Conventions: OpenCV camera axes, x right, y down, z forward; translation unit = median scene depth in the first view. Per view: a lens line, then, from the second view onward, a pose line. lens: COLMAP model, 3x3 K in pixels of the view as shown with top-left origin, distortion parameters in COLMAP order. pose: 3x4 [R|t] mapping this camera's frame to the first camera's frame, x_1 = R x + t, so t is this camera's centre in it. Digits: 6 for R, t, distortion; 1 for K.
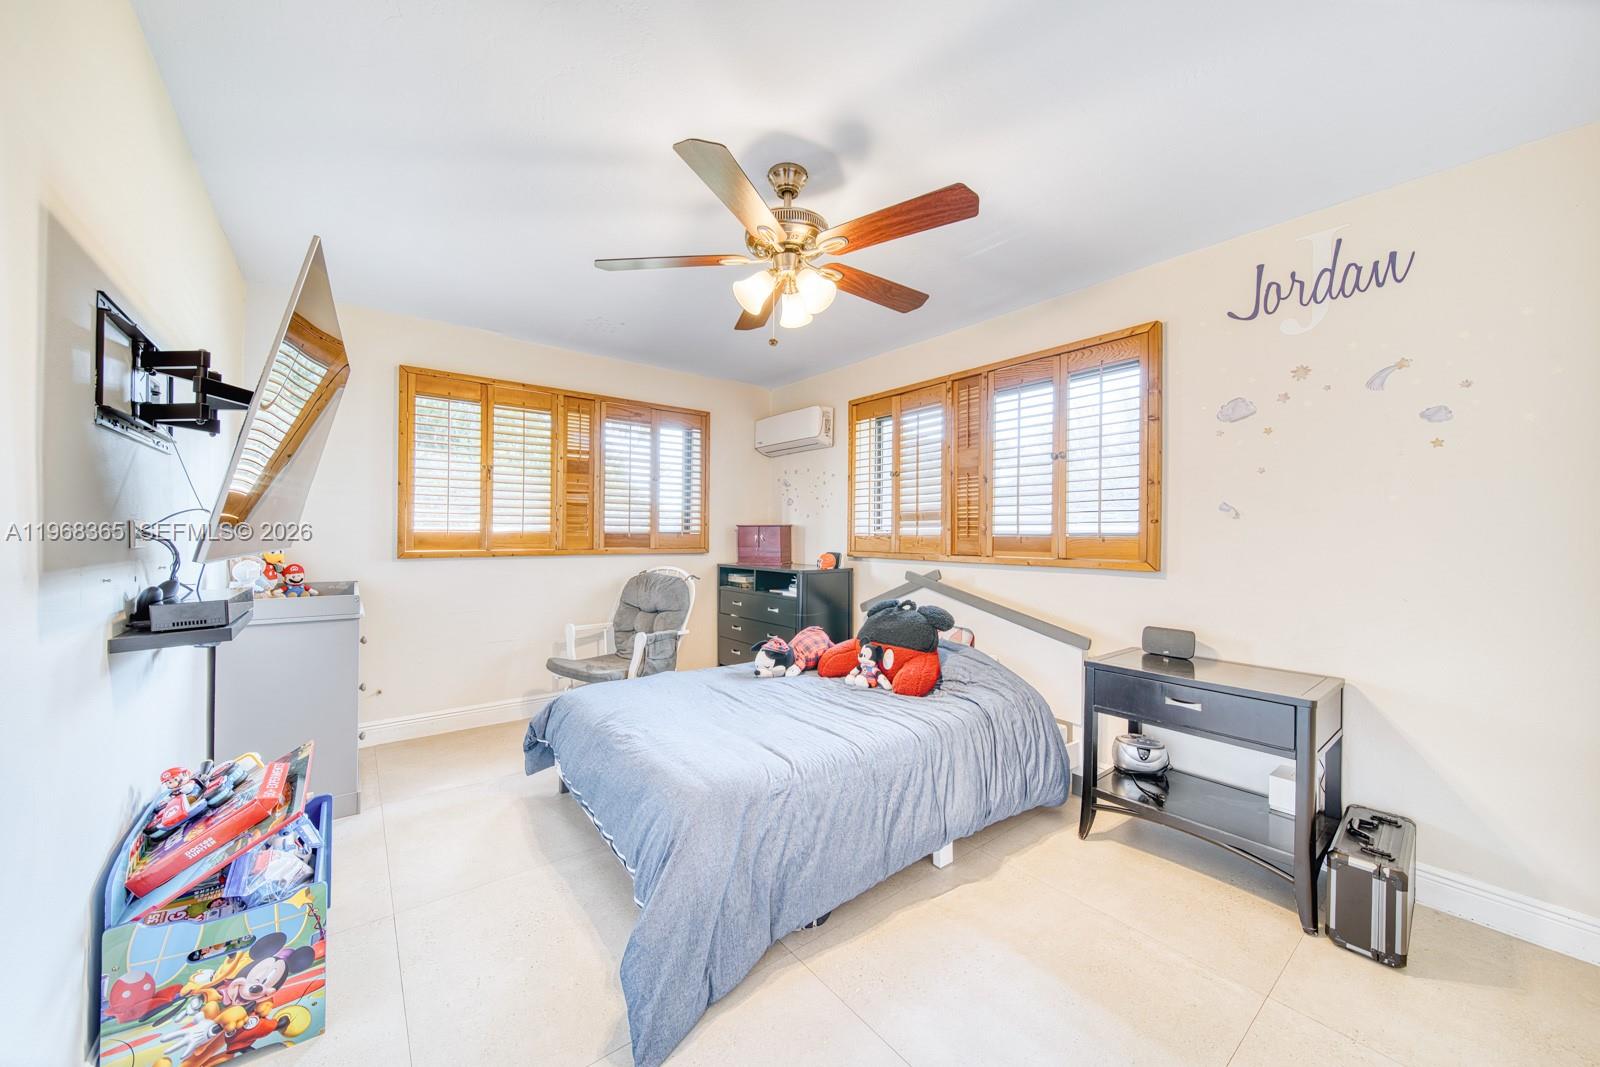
lens RADIAL K [[569.0, 0, 796.7], [0, 569.0, 534.8], [0, 0, 1]] dist [-0.001083, -0.000893]
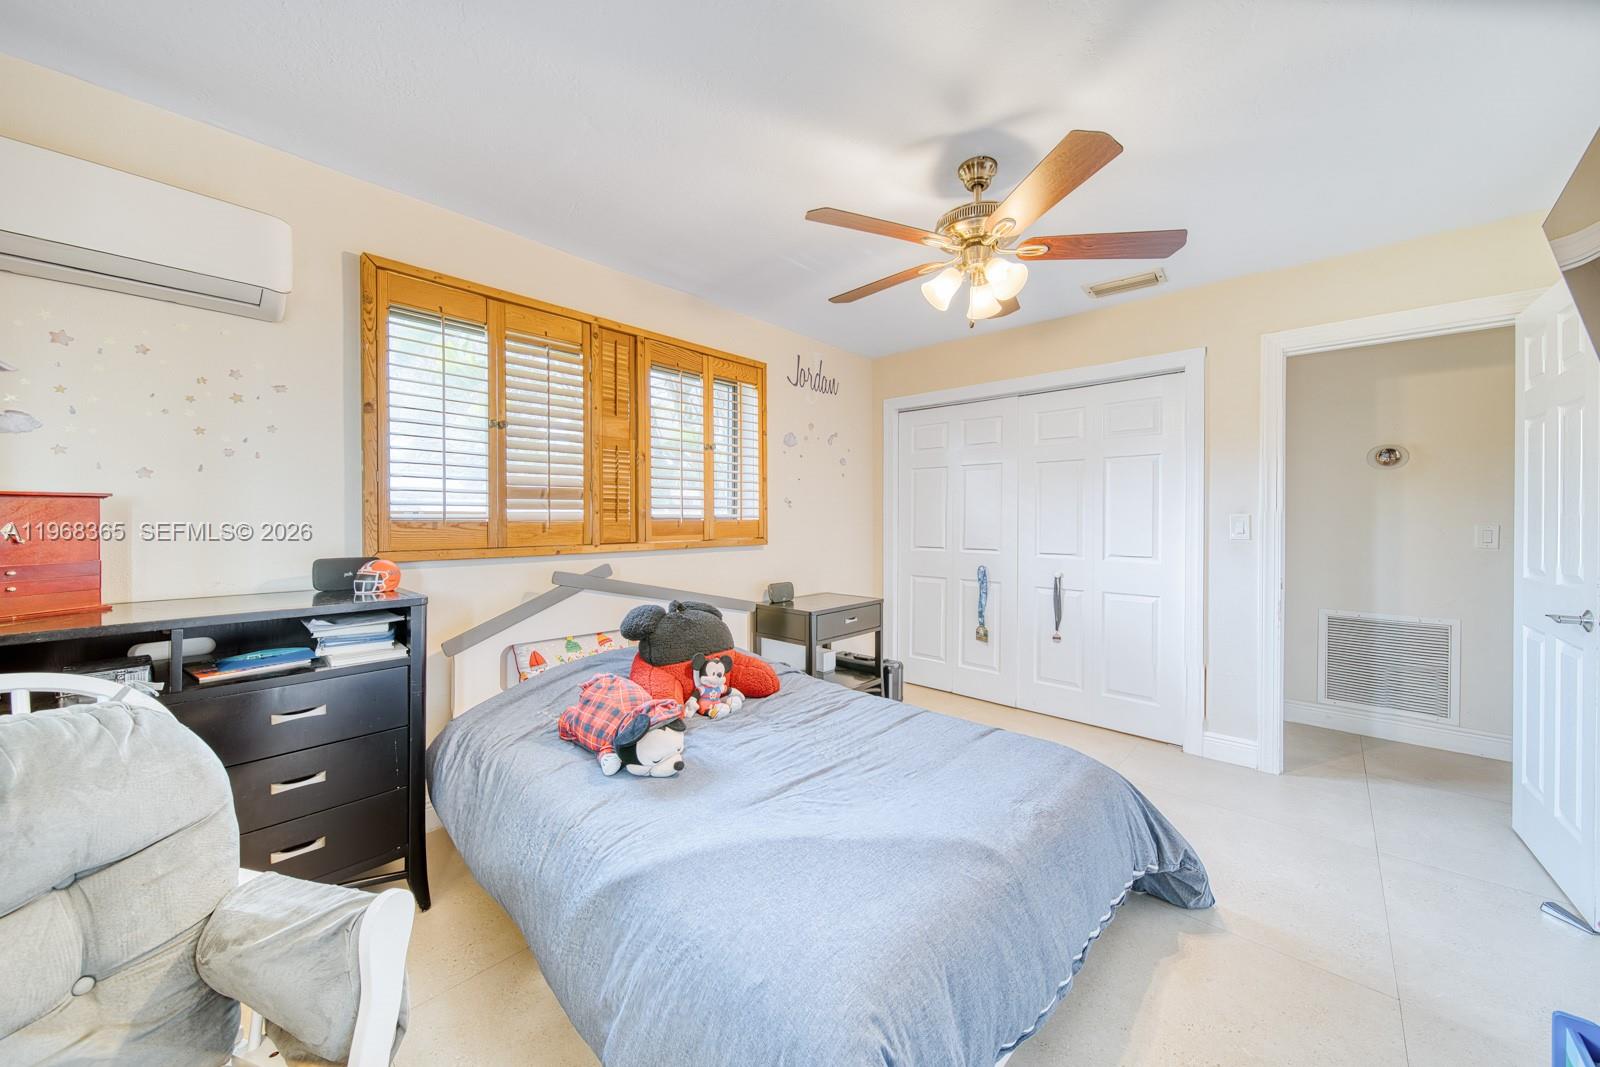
lens RADIAL K [[569.0, 0, 797.7], [0, 569.0, 523.7], [0, 0, 1]] dist [-0.001083, -0.000893]
pose [[-0.147822, -0.017111, 0.988866, -0.671260], [-0.002597, 0.999854, 0.016913, -0.008966], [-0.989011, -0.000068, -0.147845, 1.005639]]
